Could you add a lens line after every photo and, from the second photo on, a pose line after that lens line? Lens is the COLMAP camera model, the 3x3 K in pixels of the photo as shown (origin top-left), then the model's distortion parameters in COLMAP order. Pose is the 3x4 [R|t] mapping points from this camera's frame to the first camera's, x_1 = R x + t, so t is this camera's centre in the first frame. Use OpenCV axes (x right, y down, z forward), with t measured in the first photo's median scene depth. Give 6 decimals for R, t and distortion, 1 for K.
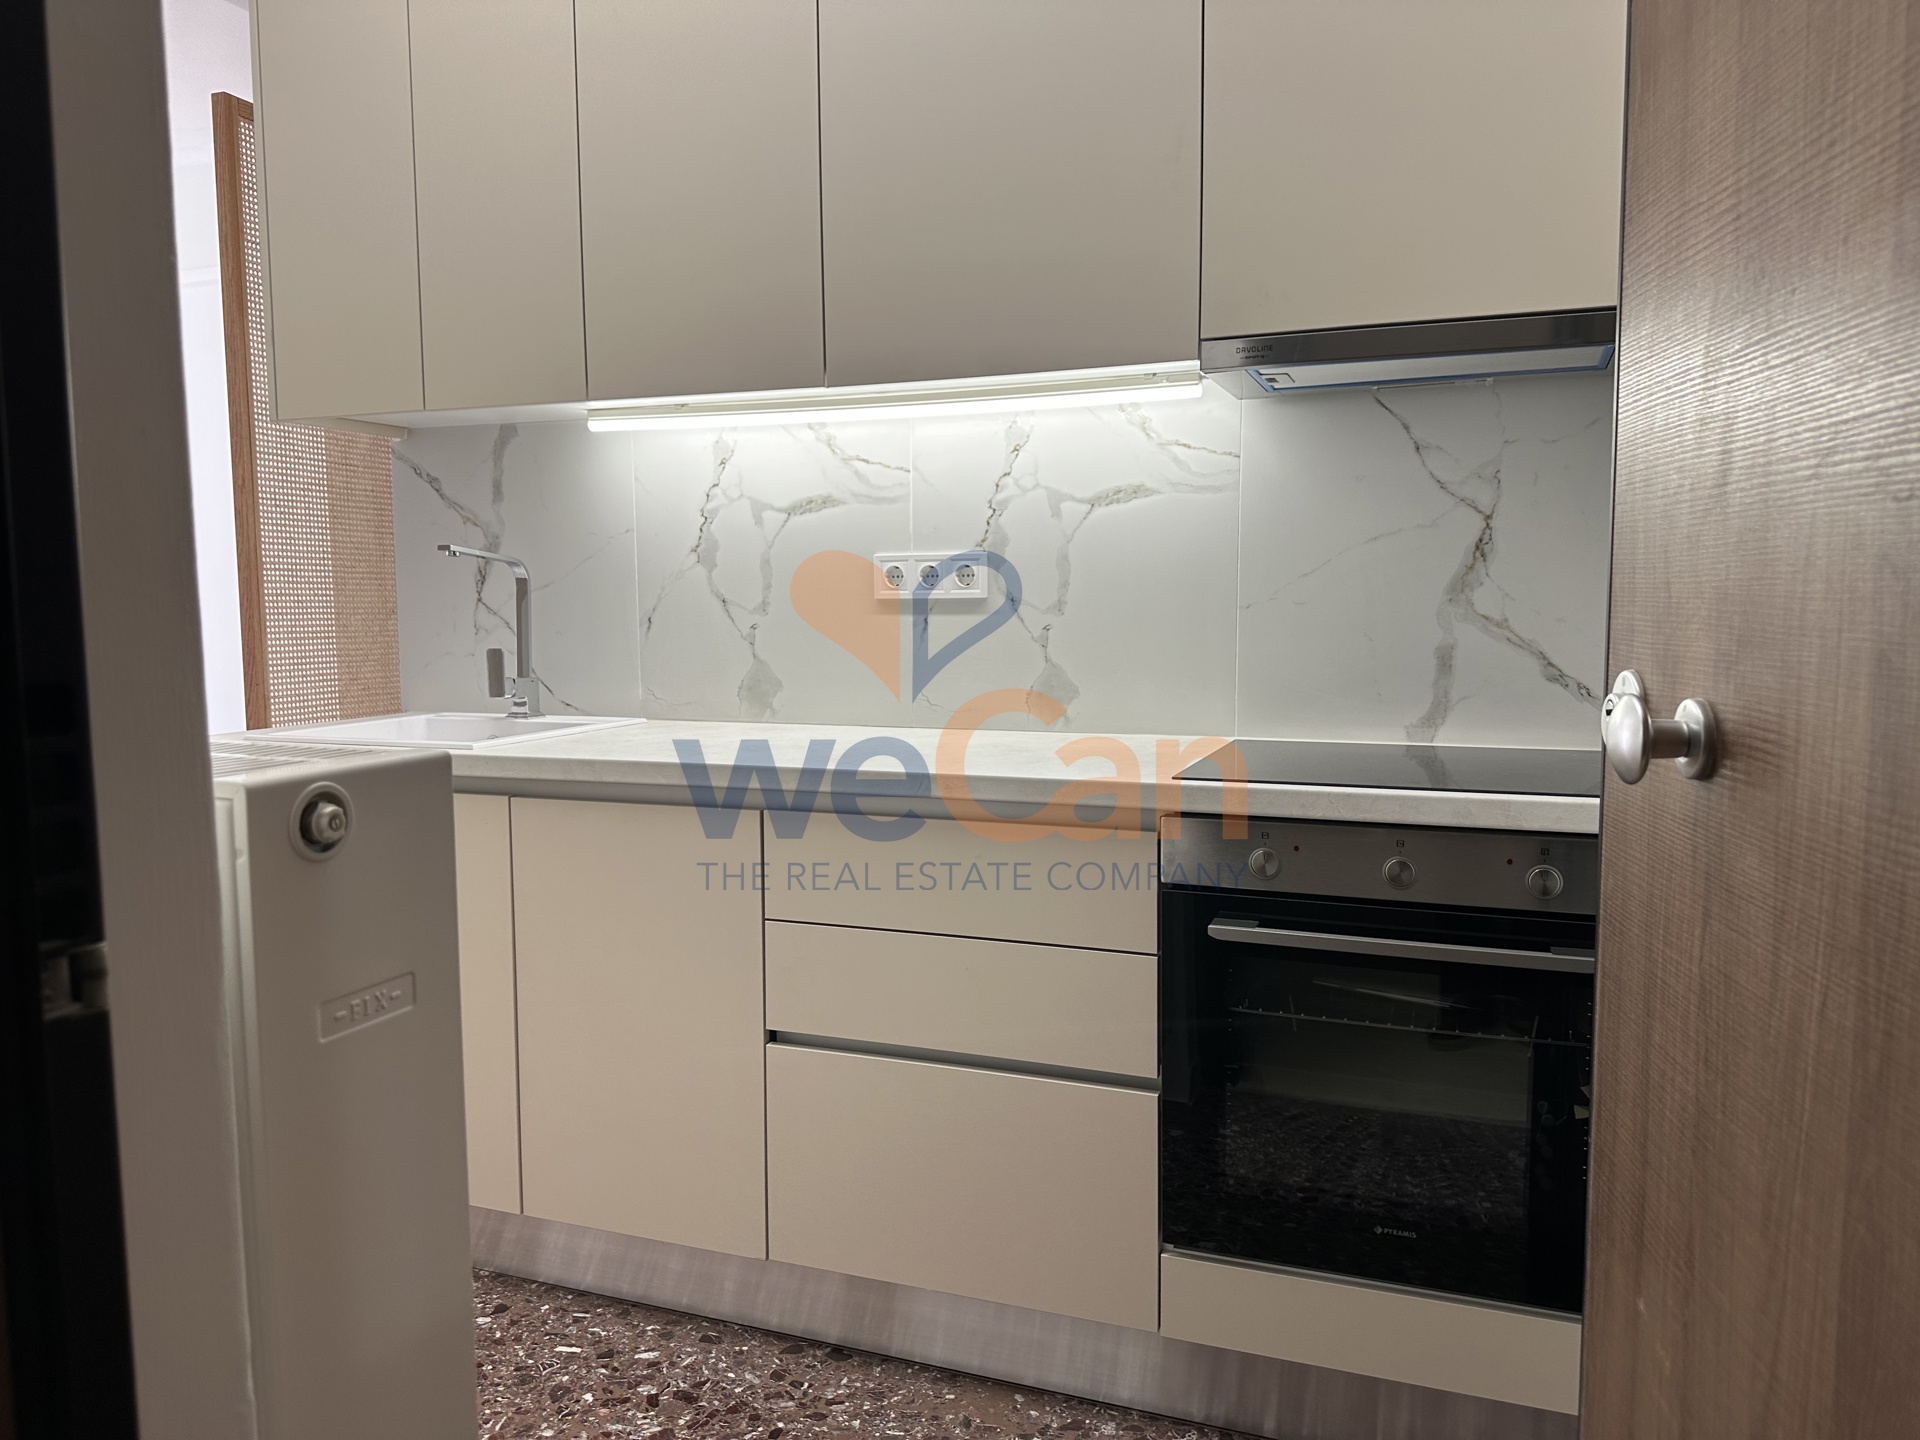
lens RADIAL K [[1356.5, 0, 978.0], [0, 1356.5, 735.0], [0, 0, 1]] dist [0.076396, -0.100874]
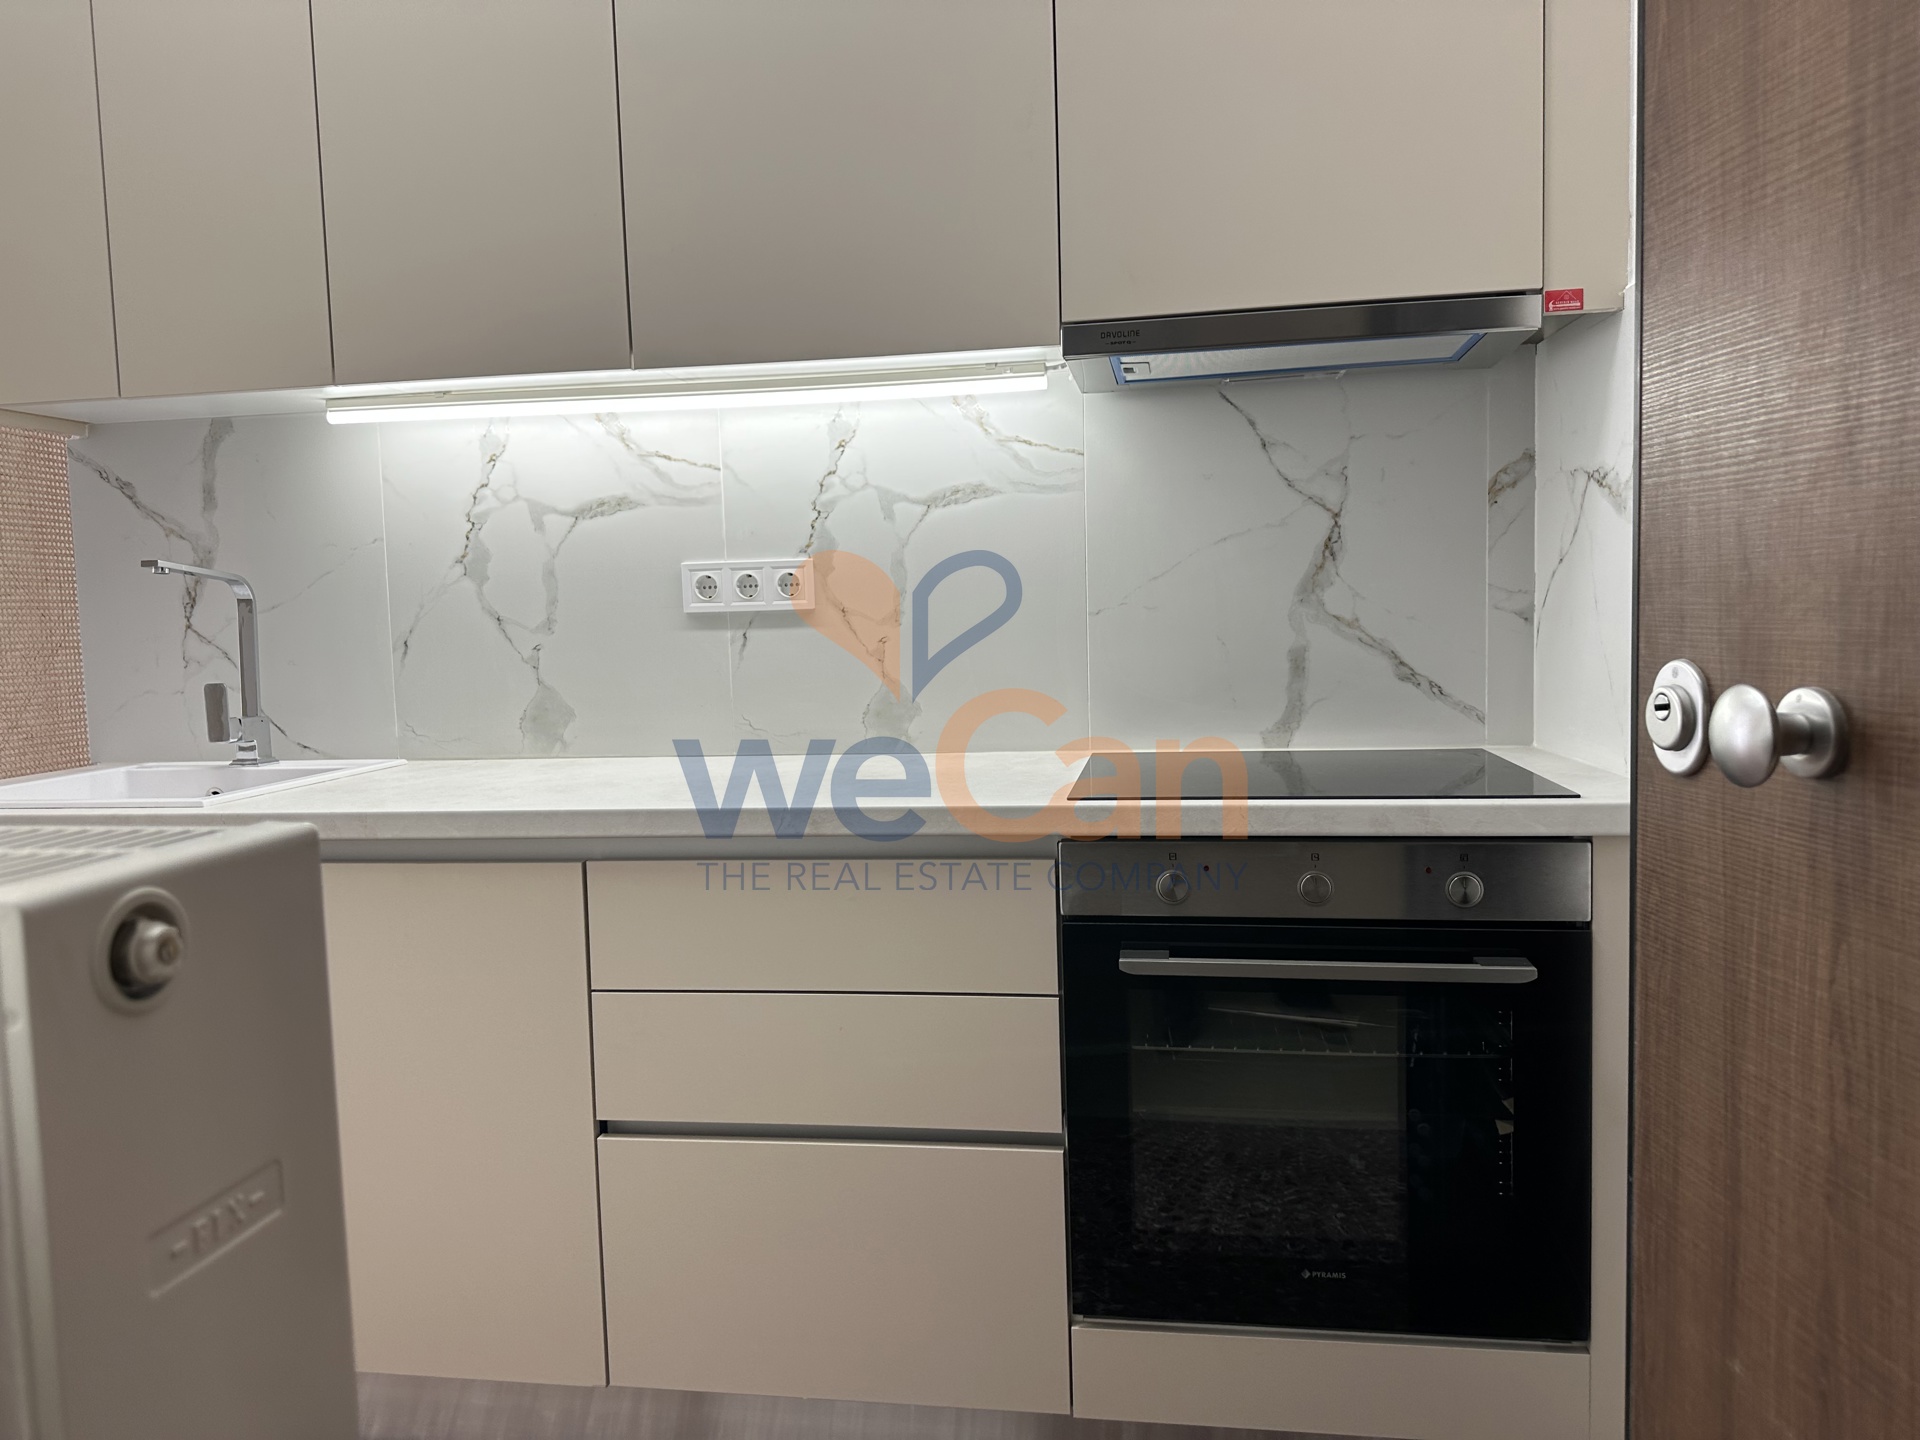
lens RADIAL K [[1356.5, 0, 988.2], [0, 1356.5, 732.5], [0, 0, 1]] dist [0.076396, -0.100874]
pose [[0.978286, -0.040439, 0.203278, -0.075541], [0.043474, 0.999000, -0.010487, -0.004708], [-0.202651, 0.019097, 0.979065, 0.101831]]
